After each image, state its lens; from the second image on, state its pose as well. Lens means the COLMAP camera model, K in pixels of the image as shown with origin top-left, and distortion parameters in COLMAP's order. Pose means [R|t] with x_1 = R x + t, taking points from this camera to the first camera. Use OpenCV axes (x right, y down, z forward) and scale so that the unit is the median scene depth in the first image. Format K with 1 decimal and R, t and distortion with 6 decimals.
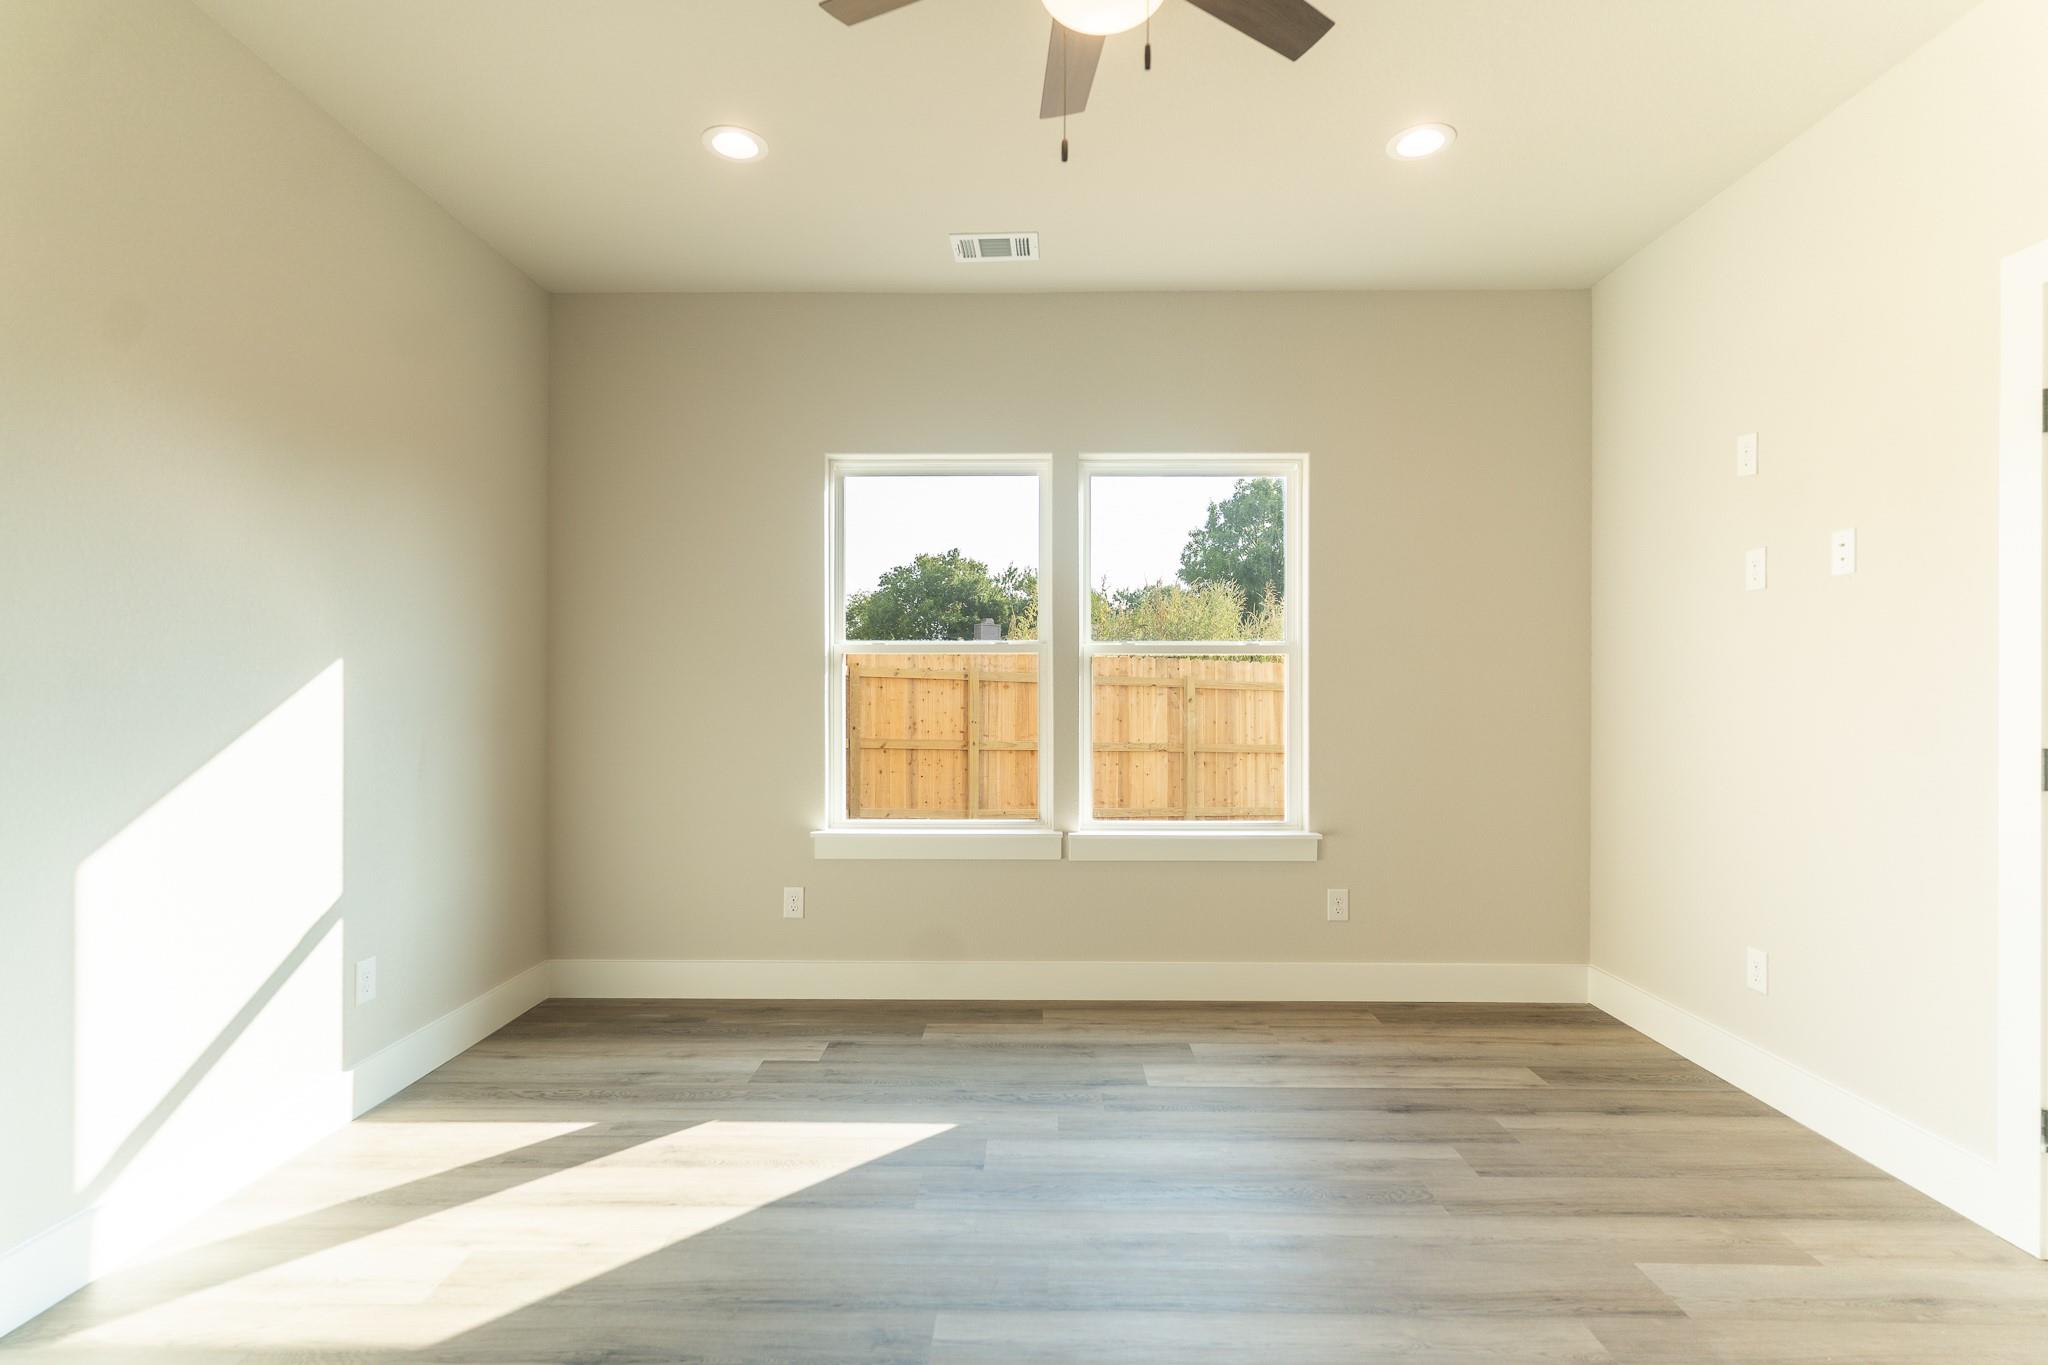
lens RADIAL K [[980.2, 0, 1027.5], [0, 980.2, 686.3], [0, 0, 1]] dist [-0.000789, 0.000728]
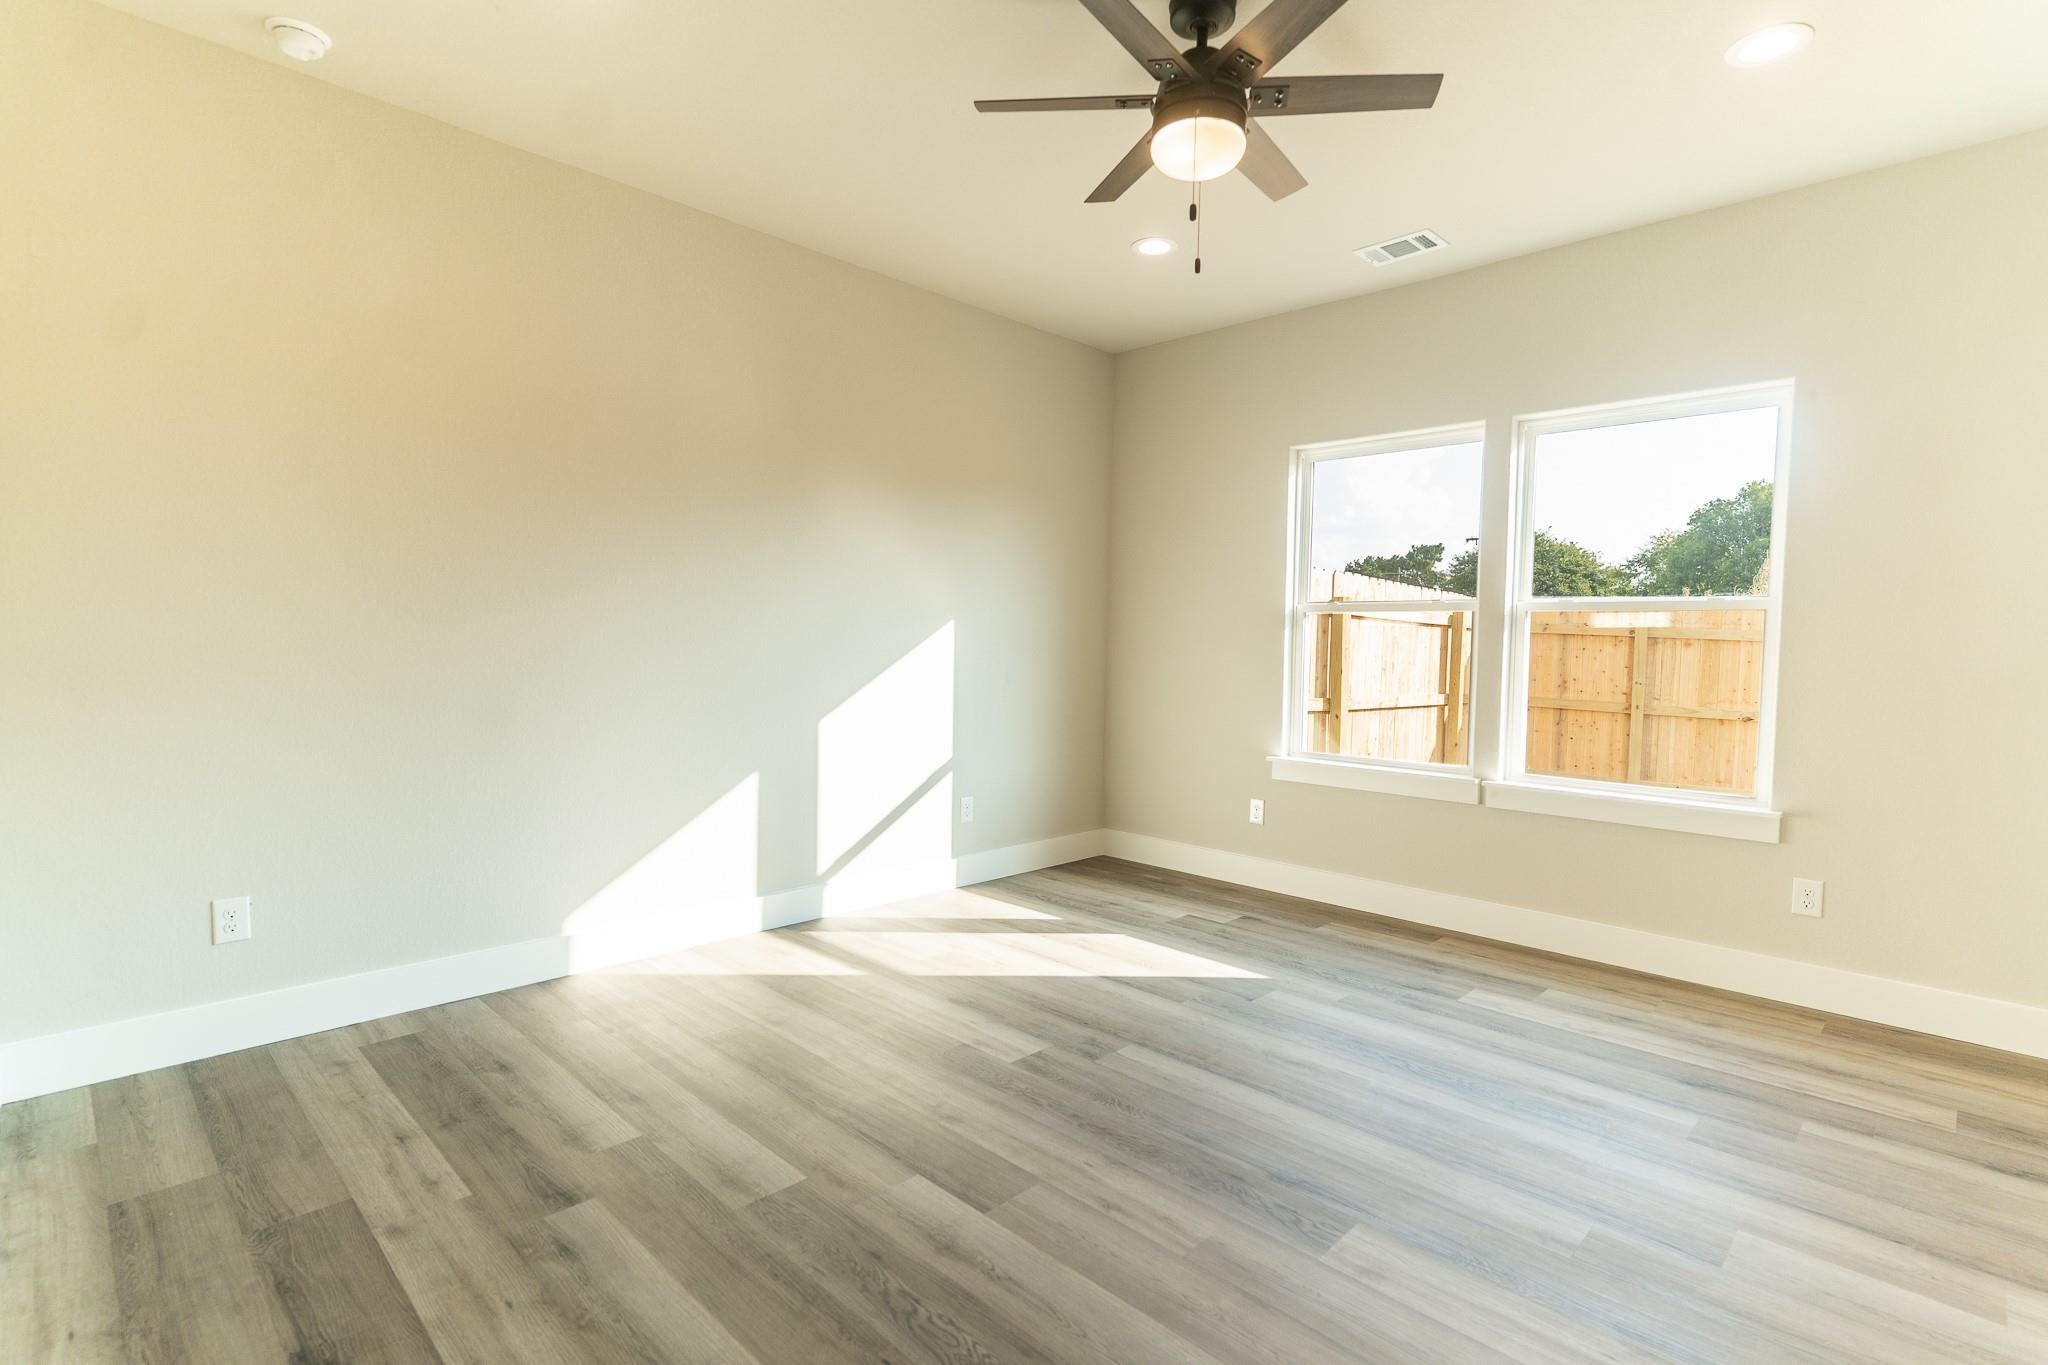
lens RADIAL K [[980.2, 0, 1027.5], [0, 980.2, 686.3], [0, 0, 1]] dist [-0.000789, 0.000728]
pose [[0.721361, 0.044117, -0.691152, 0.479053], [-0.011732, 0.998604, 0.051497, -0.001611], [0.692460, -0.029039, 0.720872, -0.121800]]
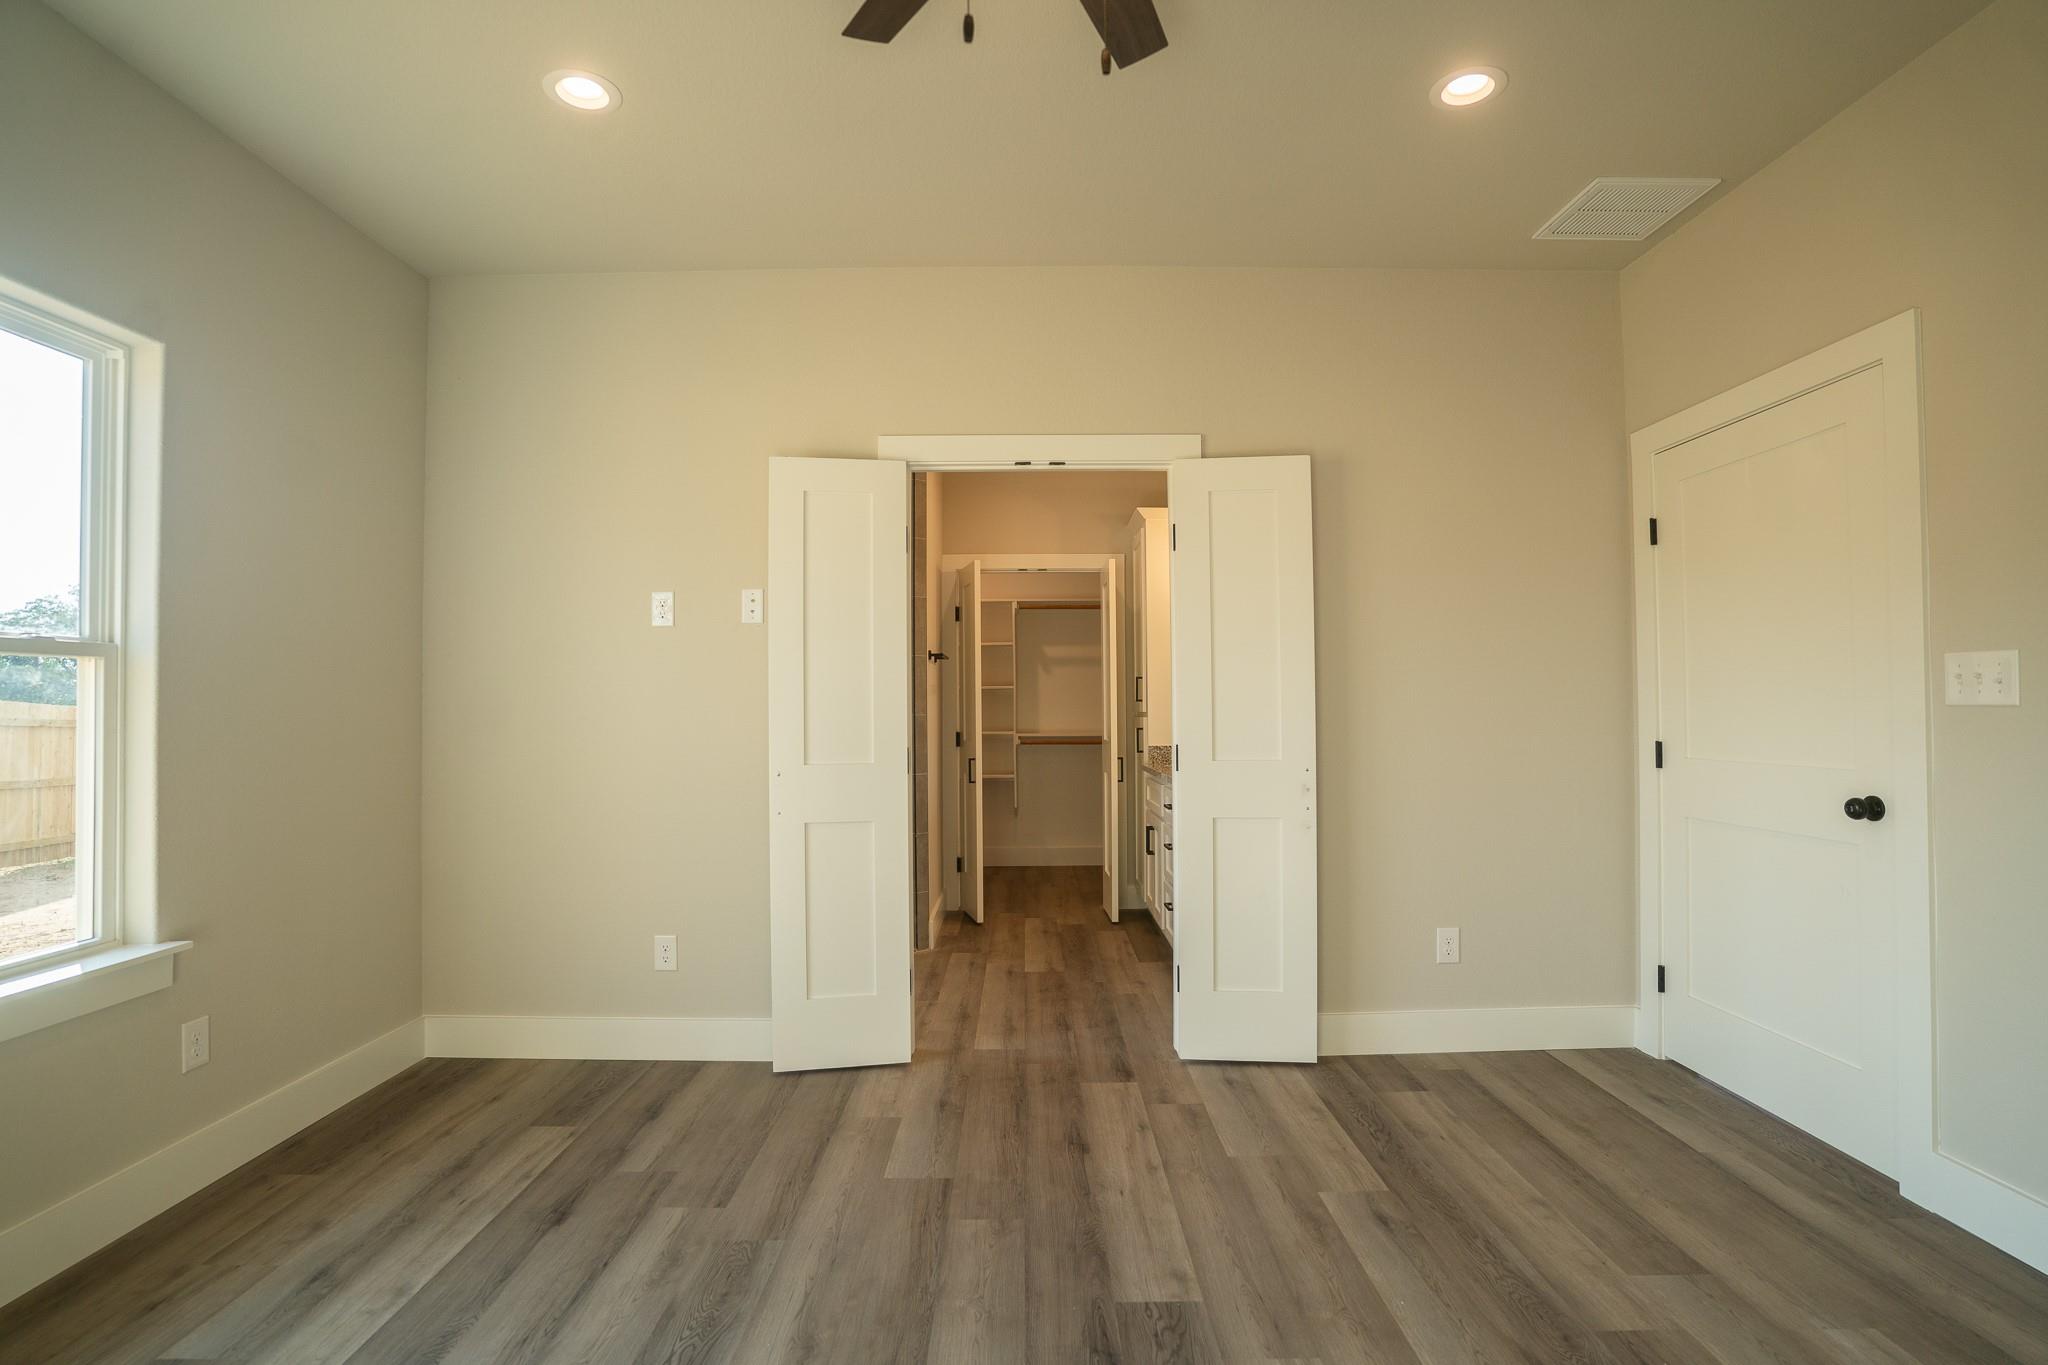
lens RADIAL K [[1007.7, 0, 1027.9], [0, 1007.7, 687.4], [0, 0, 1]] dist [-0.075832, 0.033982]
pose [[-0.013589, 0.016312, 0.999775, -0.400268], [0.003090, 0.999863, -0.016271, -0.004286], [-0.999903, 0.002868, -0.013637, 0.525040]]
